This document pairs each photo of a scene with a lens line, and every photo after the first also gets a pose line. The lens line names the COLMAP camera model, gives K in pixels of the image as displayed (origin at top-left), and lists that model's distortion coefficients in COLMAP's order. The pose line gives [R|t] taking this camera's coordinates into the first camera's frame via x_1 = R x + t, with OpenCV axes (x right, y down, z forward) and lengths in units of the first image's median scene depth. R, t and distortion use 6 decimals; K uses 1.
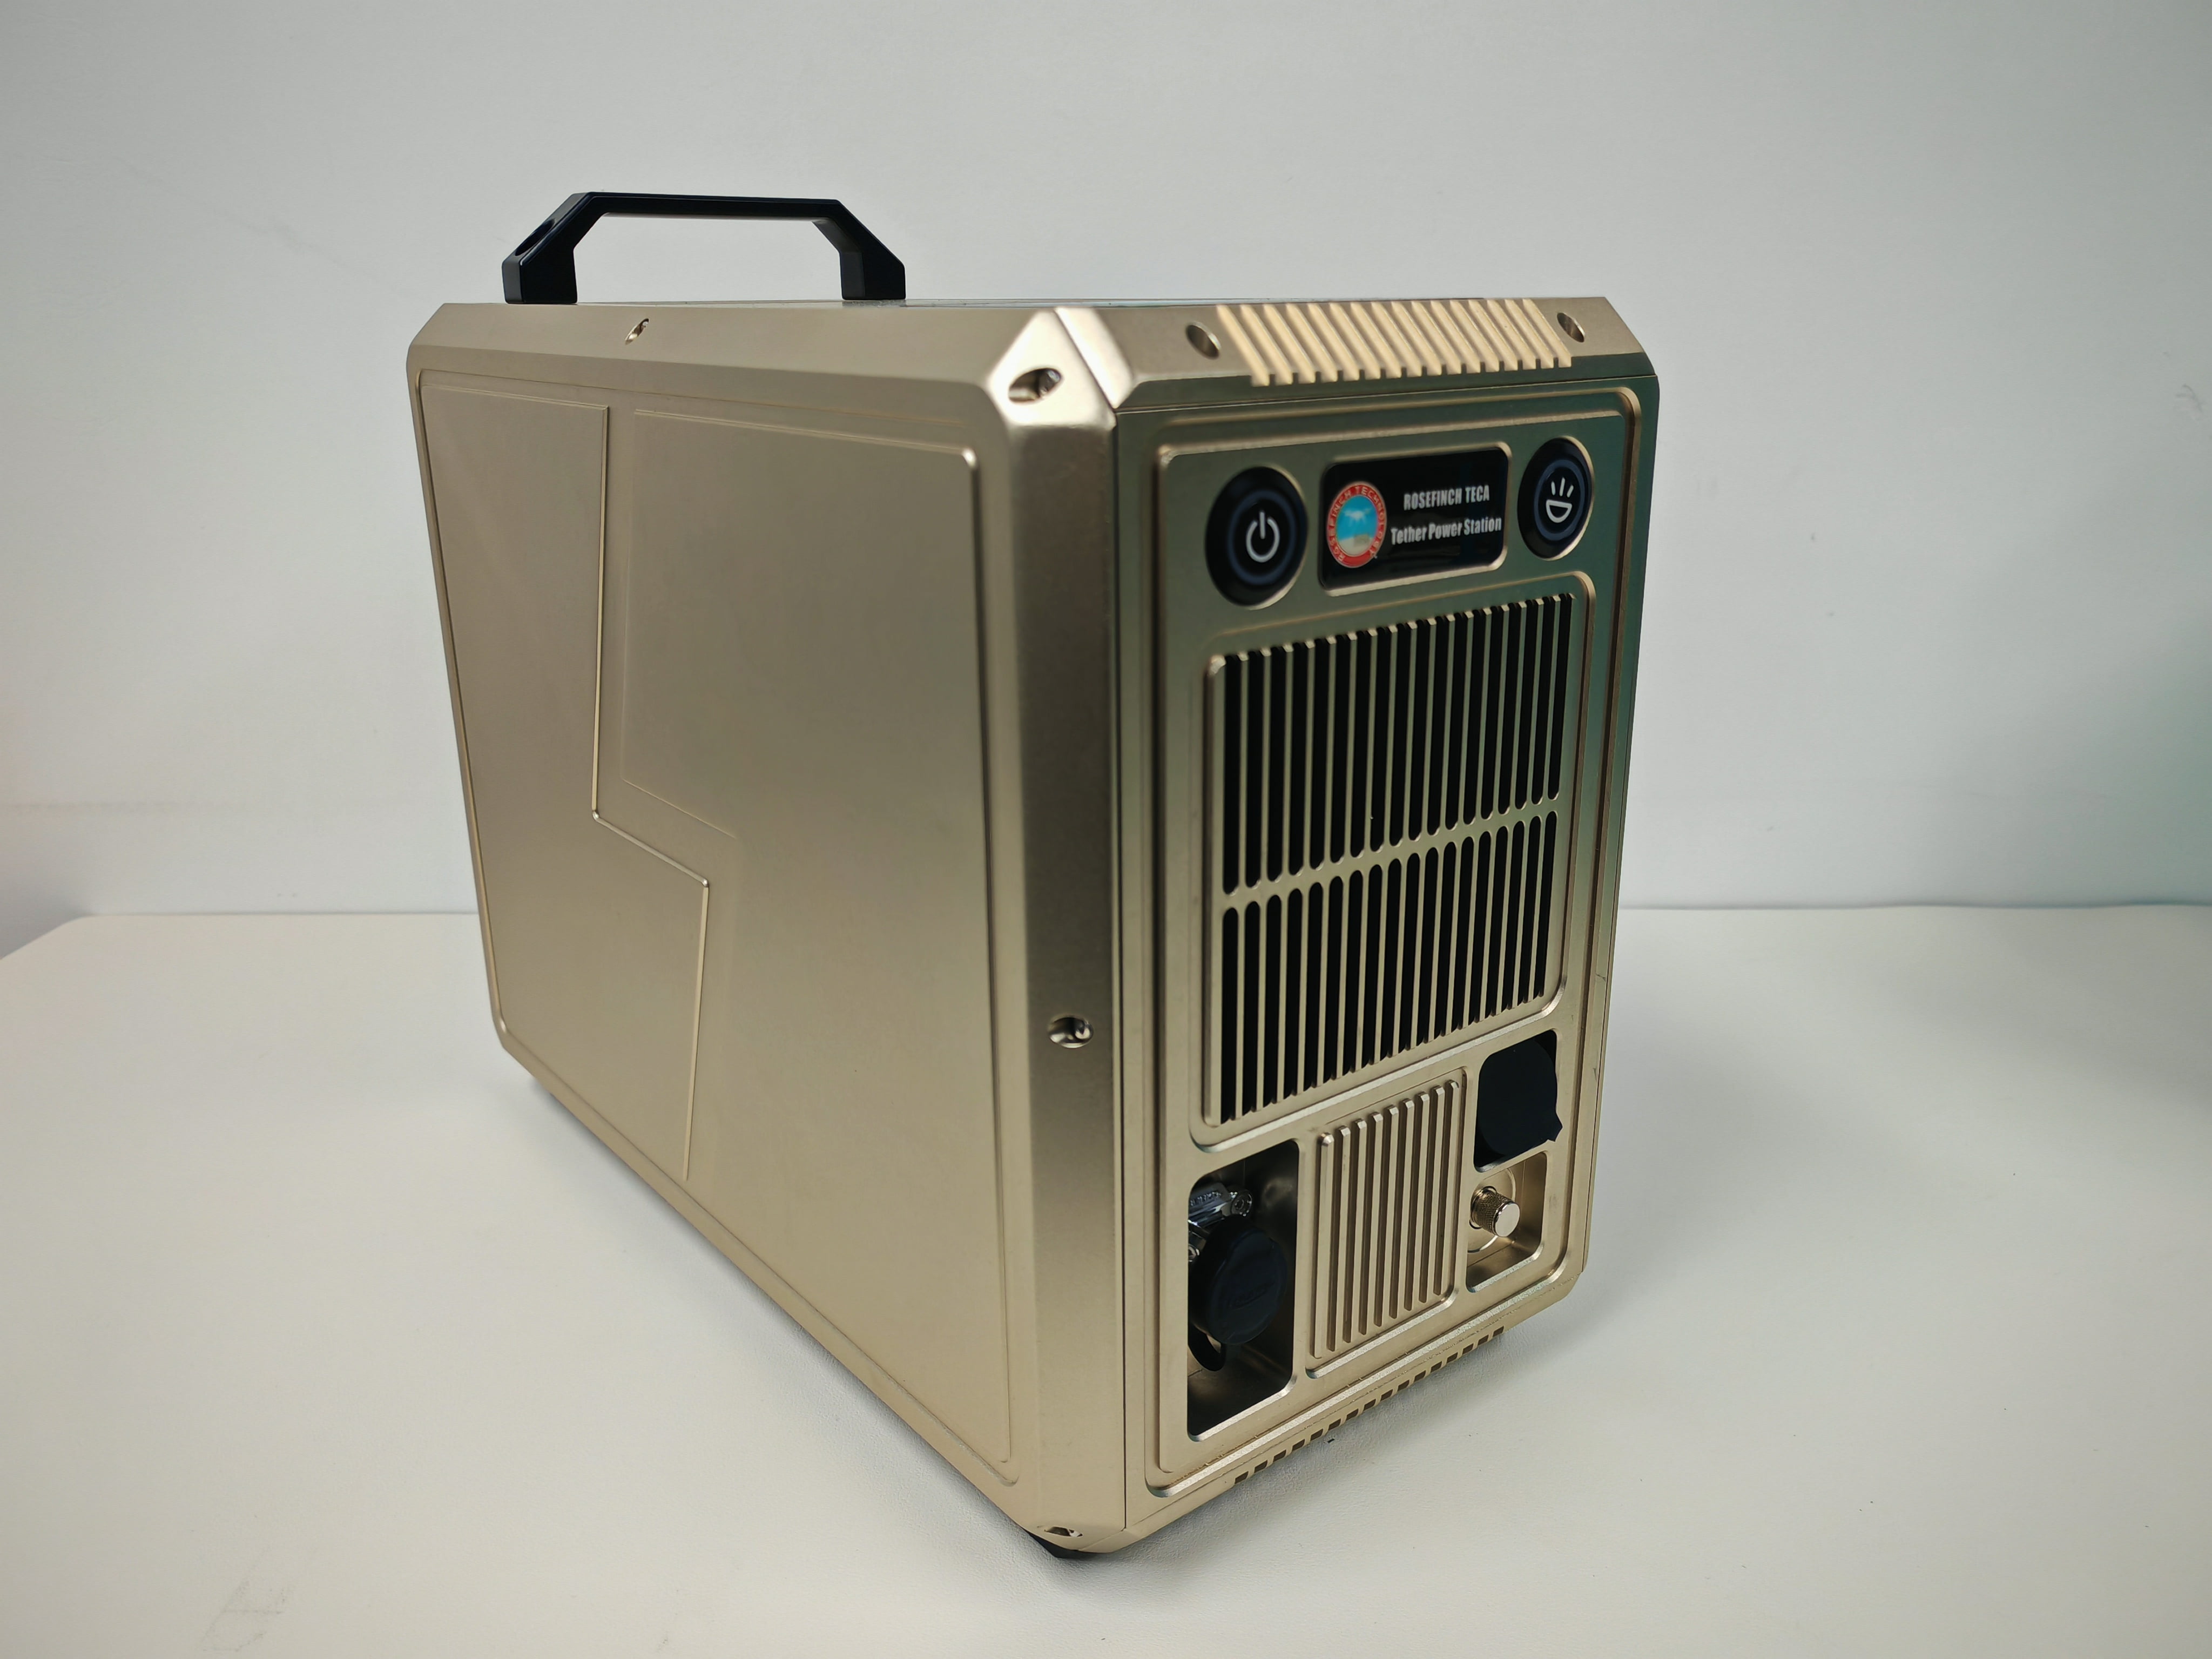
lens RADIAL K [[1744.0, 0, 1132.6], [0, 1744.0, 836.2], [0, 0, 1]] dist [0.003702, 0.004573]
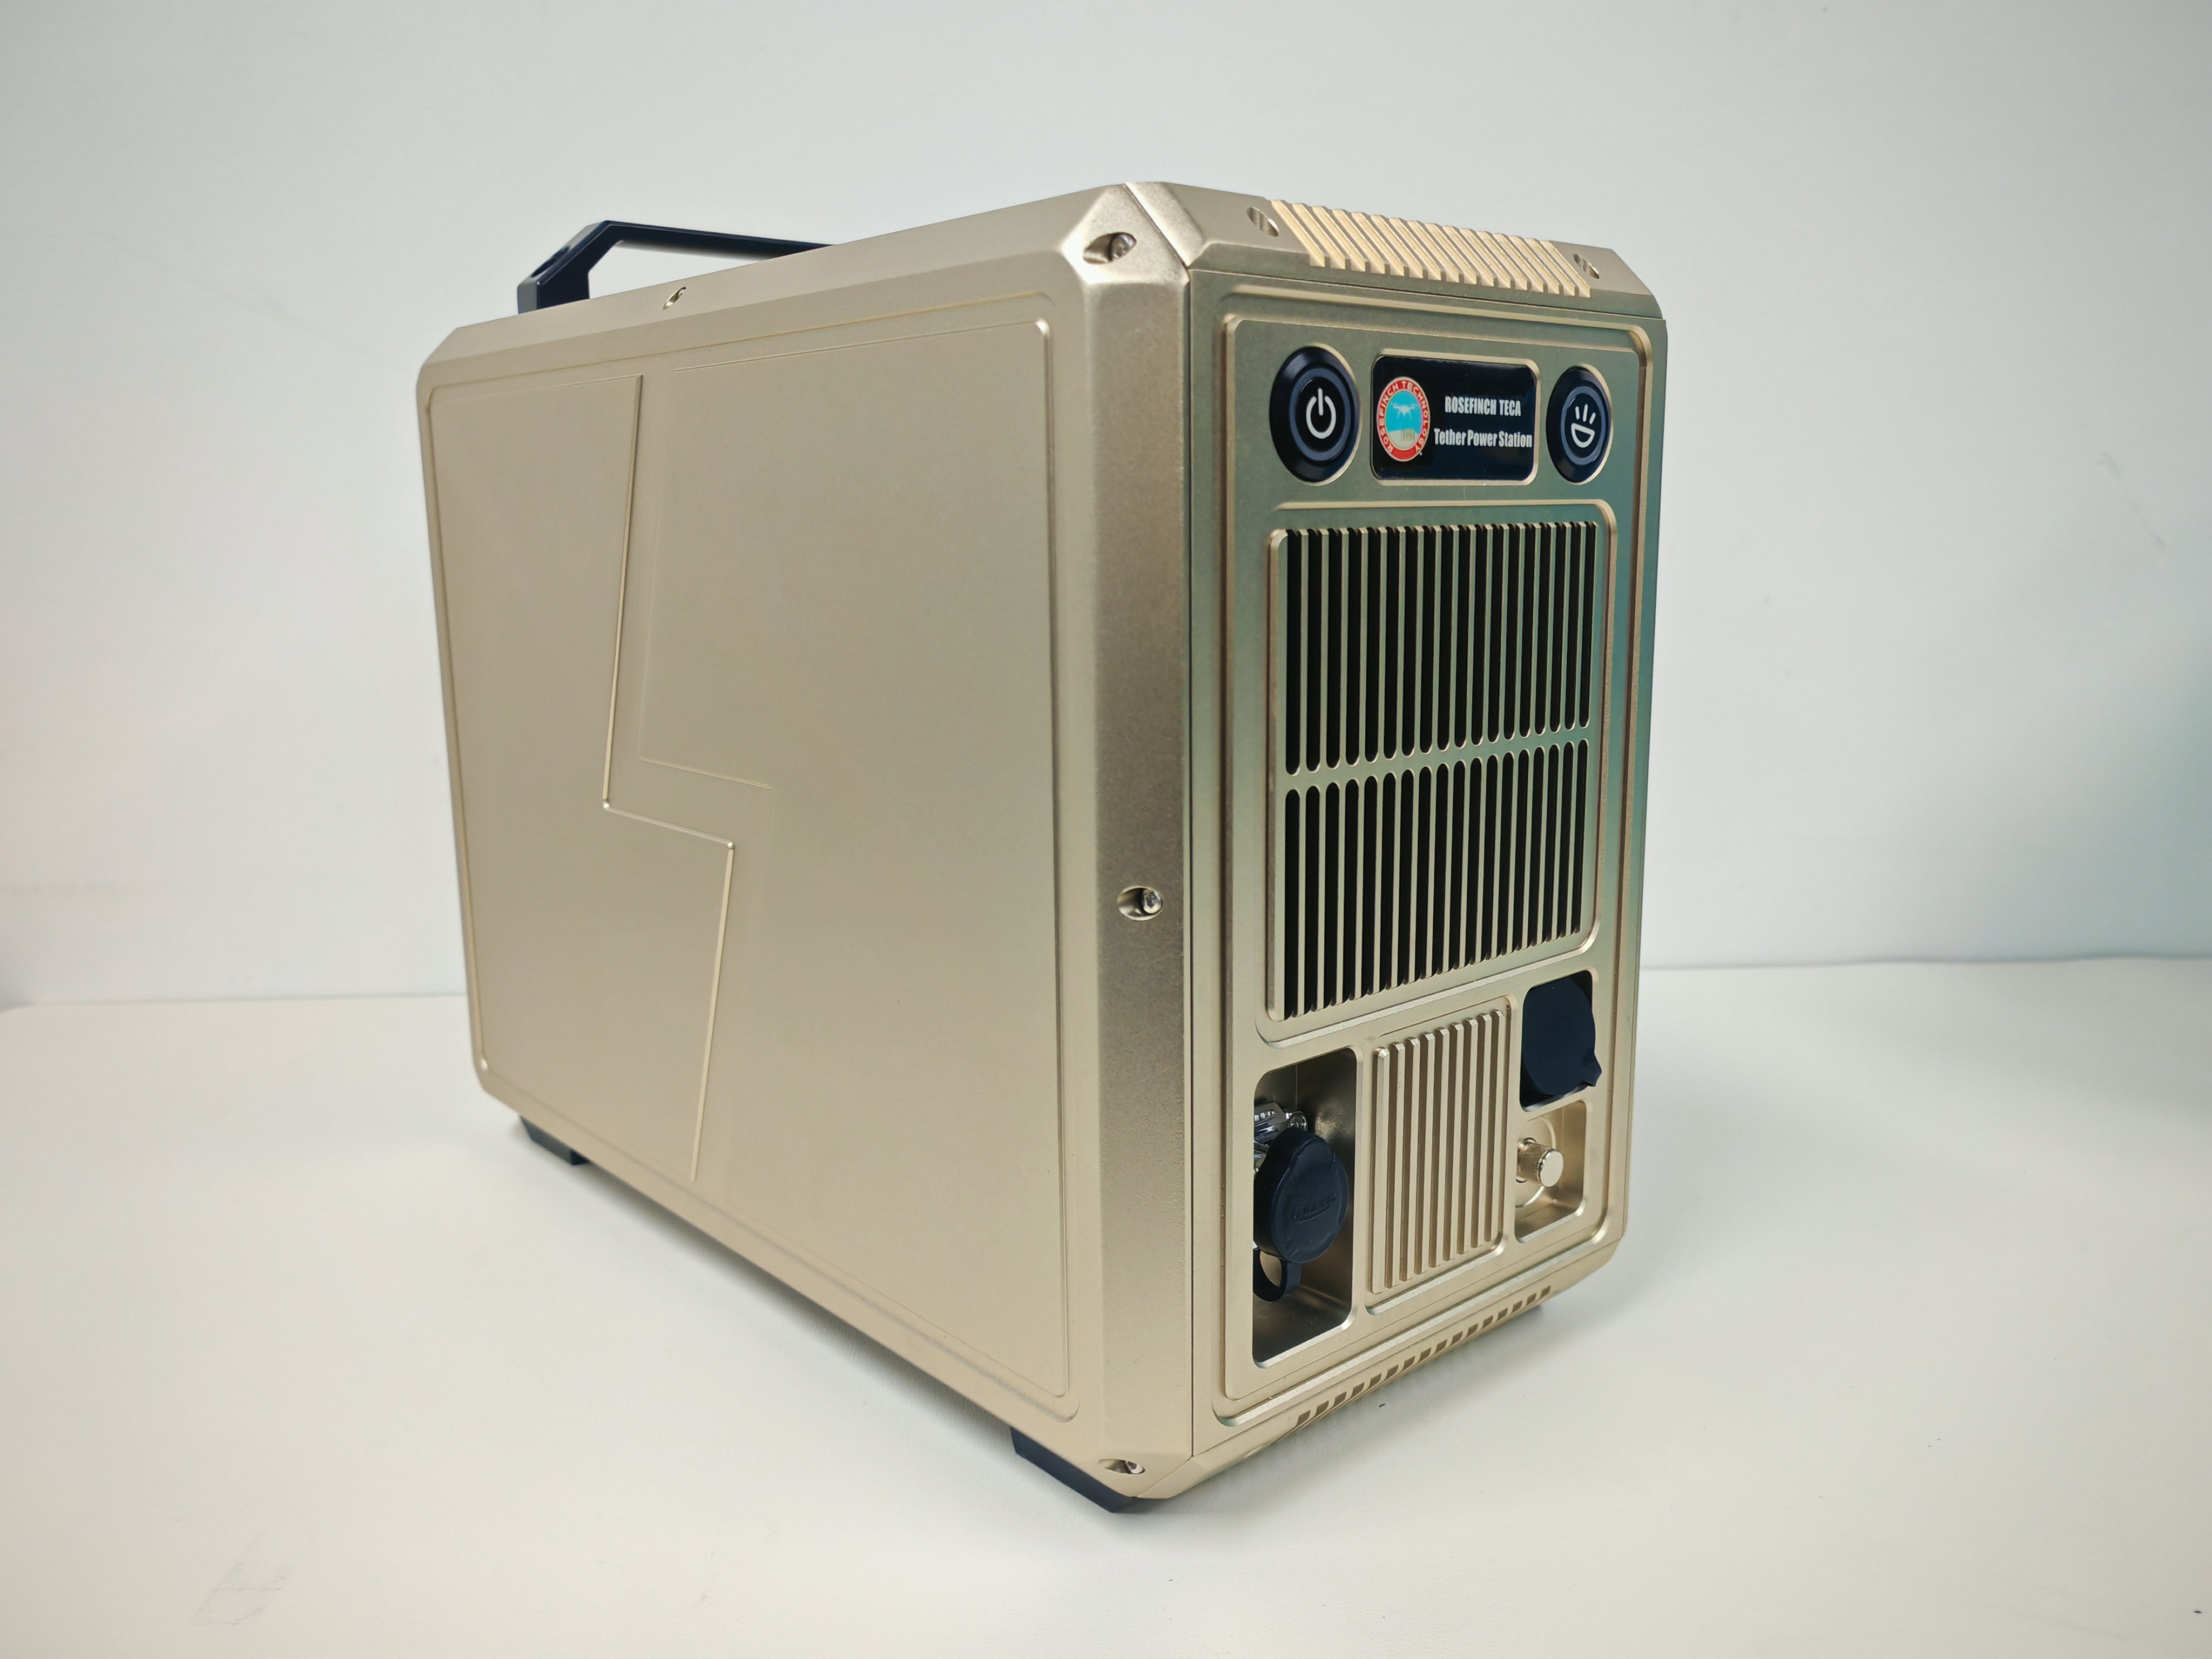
lens RADIAL K [[1732.0, 0, 1106.0], [0, 1732.0, 829.5], [0, 0, 1]] dist [0.016421, 0.001928]
pose [[0.999157, -0.013538, 0.038756, -0.080946], [0.018249, 0.992127, -0.123897, 0.167015], [-0.036773, 0.124499, 0.991538, 0.019073]]
